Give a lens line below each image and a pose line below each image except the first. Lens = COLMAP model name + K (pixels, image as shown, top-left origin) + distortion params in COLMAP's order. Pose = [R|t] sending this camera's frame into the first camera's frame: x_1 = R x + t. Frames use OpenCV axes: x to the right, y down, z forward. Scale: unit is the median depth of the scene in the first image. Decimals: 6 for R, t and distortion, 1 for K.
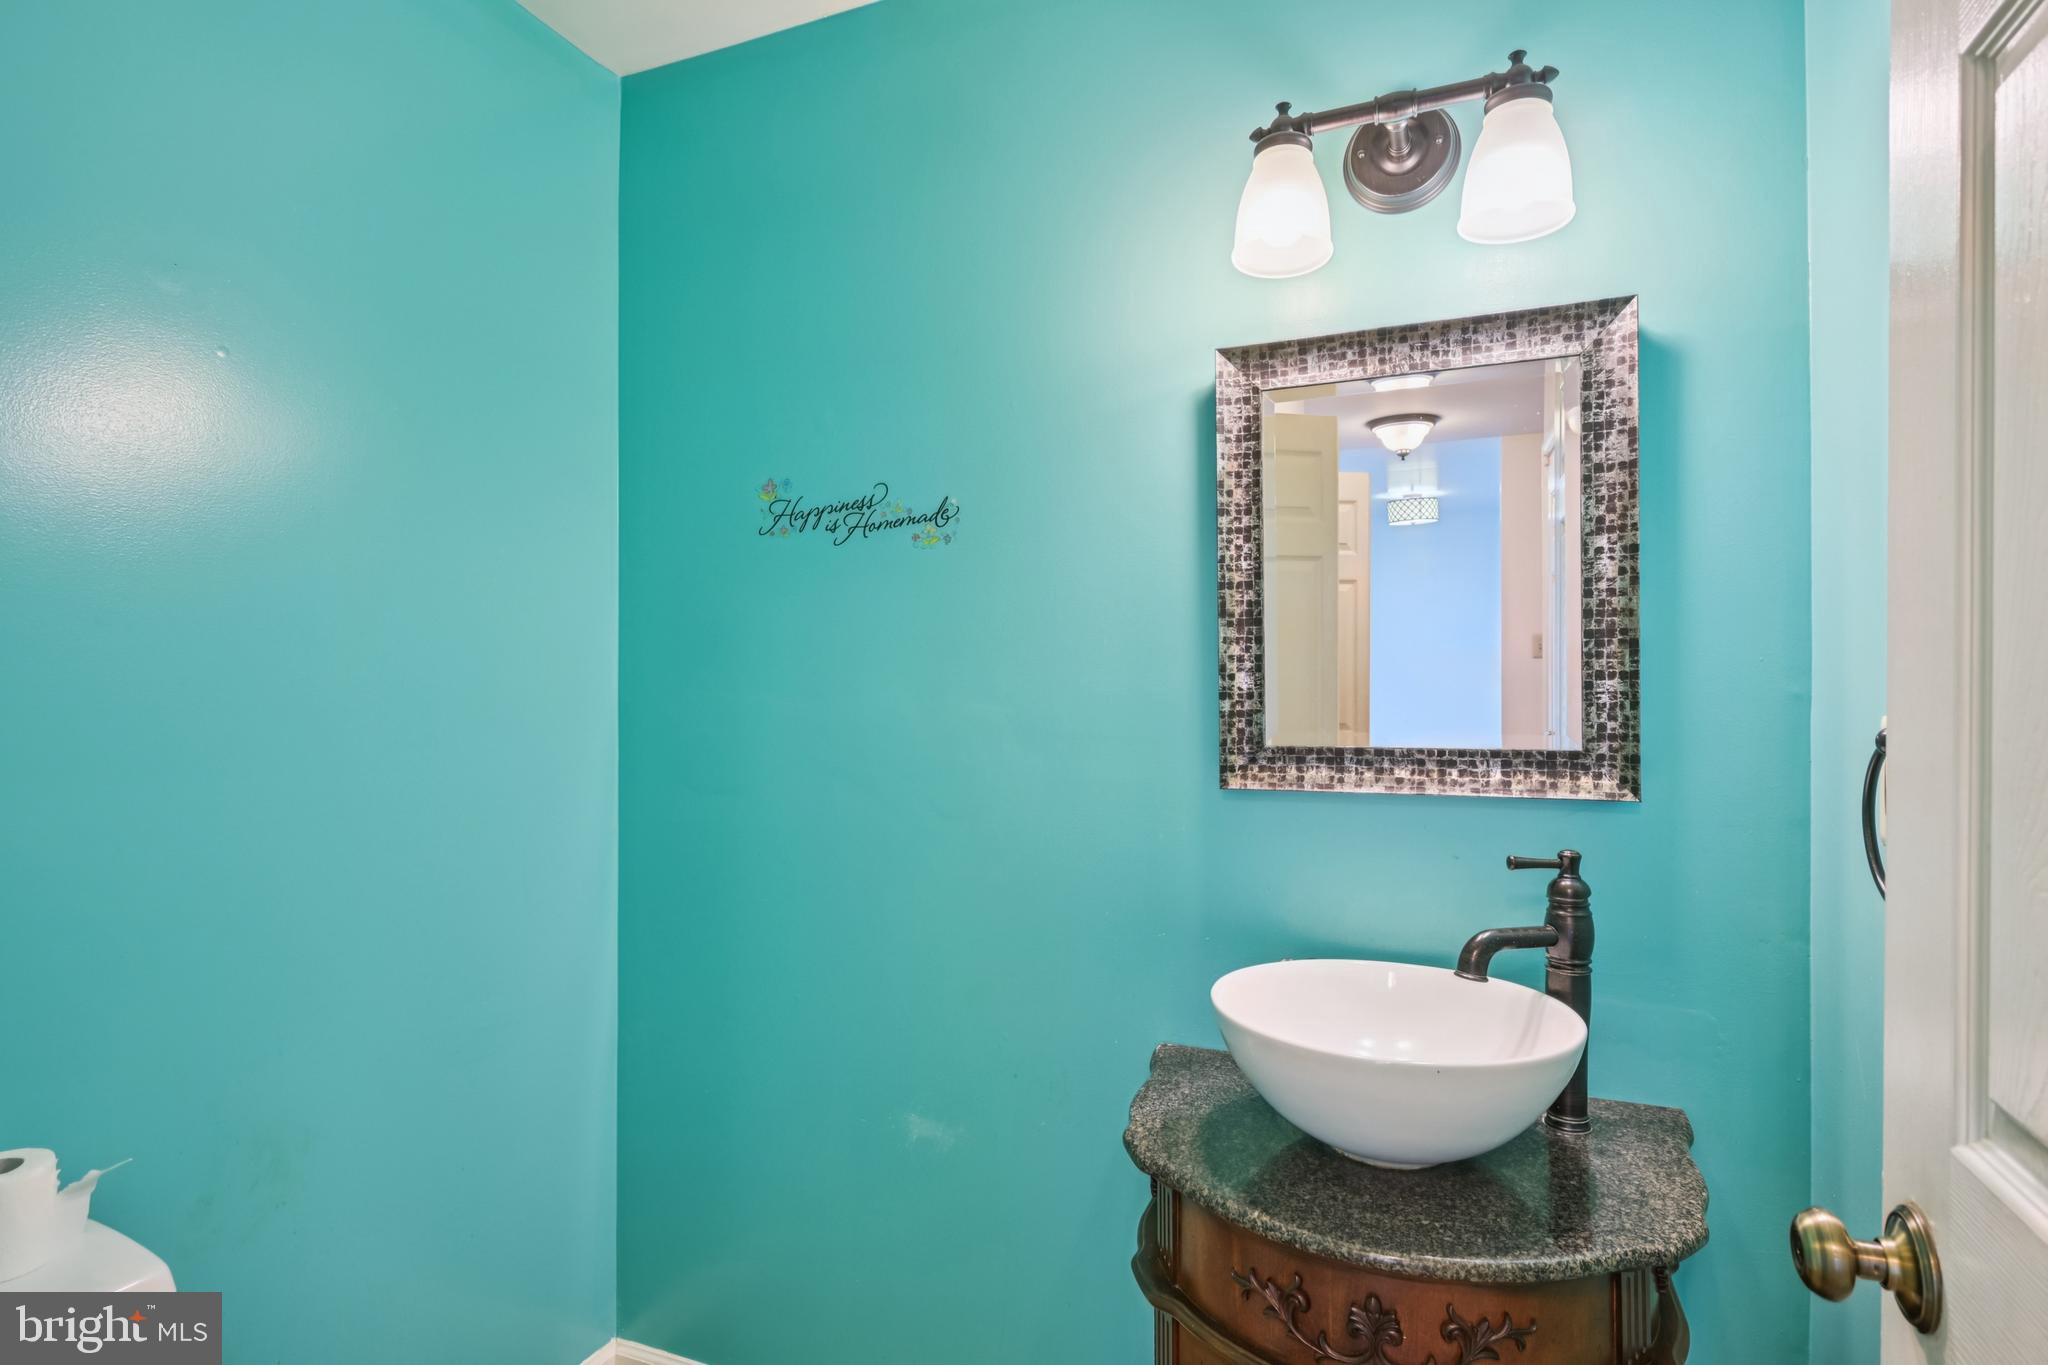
lens RADIAL K [[1055.3, 0, 1022.6], [0, 1055.3, 687.1], [0, 0, 1]] dist [-0.003125, 0.000670]
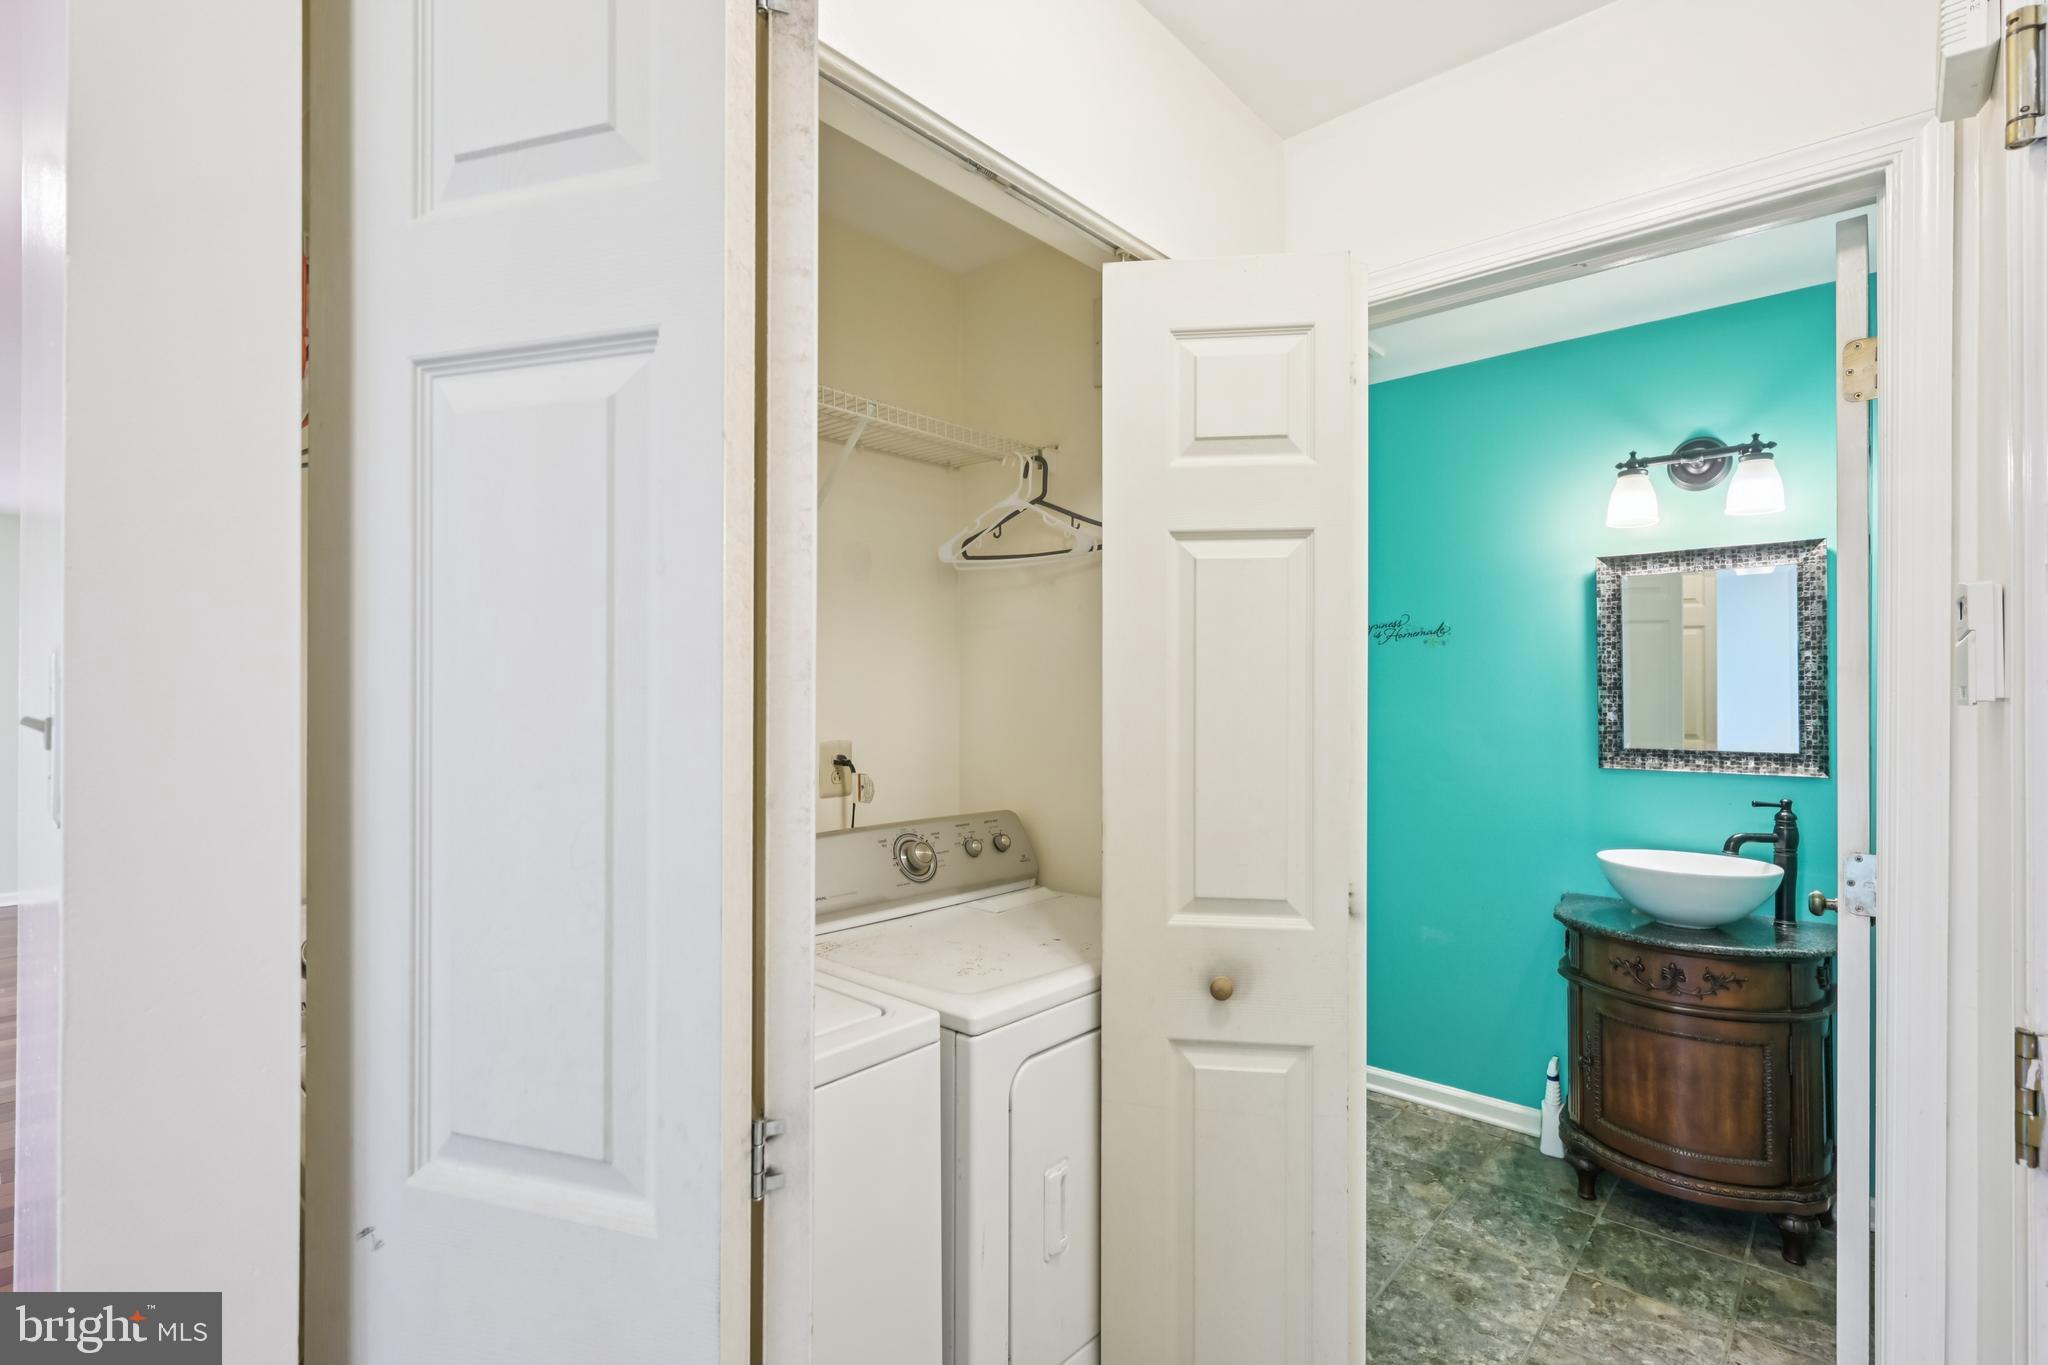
lens RADIAL K [[956.1, 0, 1026.1], [0, 956.1, 684.1], [0, 0, 1]] dist [0.003152, -0.000238]
pose [[0.944147, 0.000777, -0.329523, -0.277211], [-0.003433, 0.999966, -0.007478, -0.055028], [0.329506, 0.008191, 0.944118, -1.243806]]
